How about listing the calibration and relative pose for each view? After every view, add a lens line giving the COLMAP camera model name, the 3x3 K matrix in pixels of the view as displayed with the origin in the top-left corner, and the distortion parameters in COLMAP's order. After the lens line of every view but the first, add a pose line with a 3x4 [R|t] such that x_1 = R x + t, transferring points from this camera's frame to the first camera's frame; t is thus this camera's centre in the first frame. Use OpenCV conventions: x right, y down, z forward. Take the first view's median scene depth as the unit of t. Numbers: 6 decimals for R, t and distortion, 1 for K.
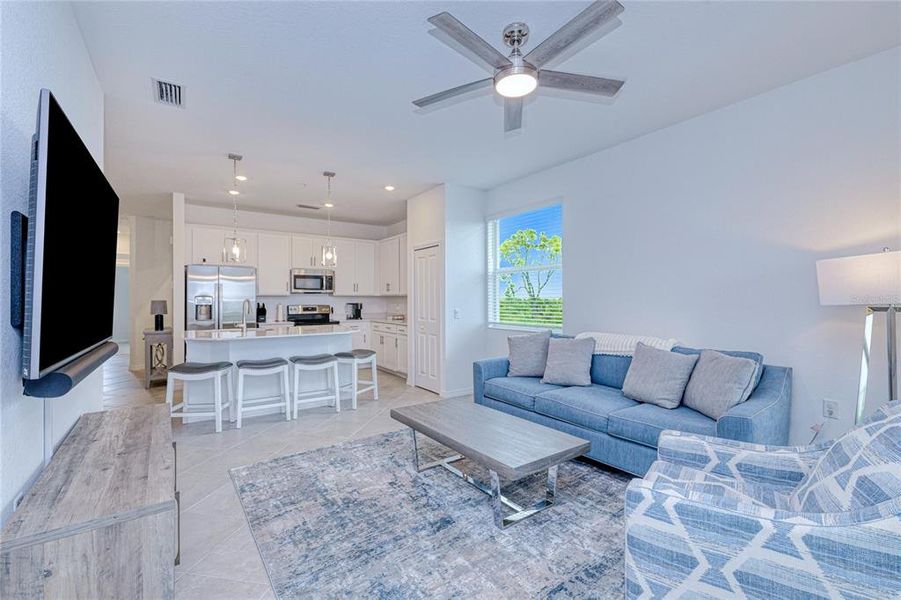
lens RADIAL K [[380.1, 0, 435.9], [0, 380.1, 300.8], [0, 0, 1]] dist [-0.001400, -0.000087]
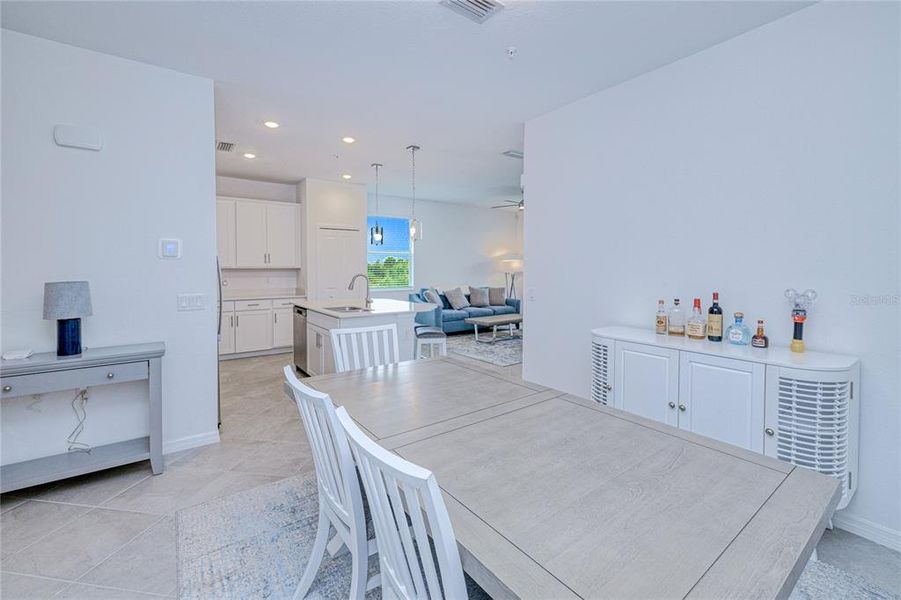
lens RADIAL K [[381.5, 0, 452.9], [0, 381.5, 271.4], [0, 0, 1]] dist [-0.001960, -0.000228]
pose [[-0.035736, -0.006549, 0.999340, -1.008254], [0.003273, 0.999972, 0.006670, -0.011371], [-0.999356, 0.003509, -0.035713, 0.547490]]
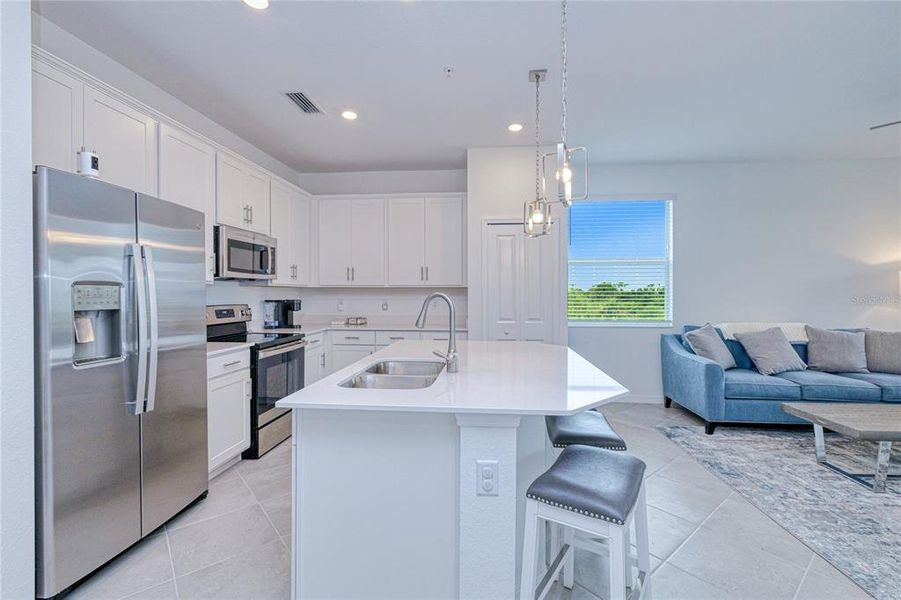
lens RADIAL K [[397.6, 0, 458.8], [0, 397.6, 296.8], [0, 0, 1]] dist [-0.001834, -0.000406]
pose [[0.624089, -0.004963, 0.781337, -0.568365], [0.000317, 0.999981, 0.006098, -0.001953], [-0.781353, -0.003558, 0.624079, 0.485146]]
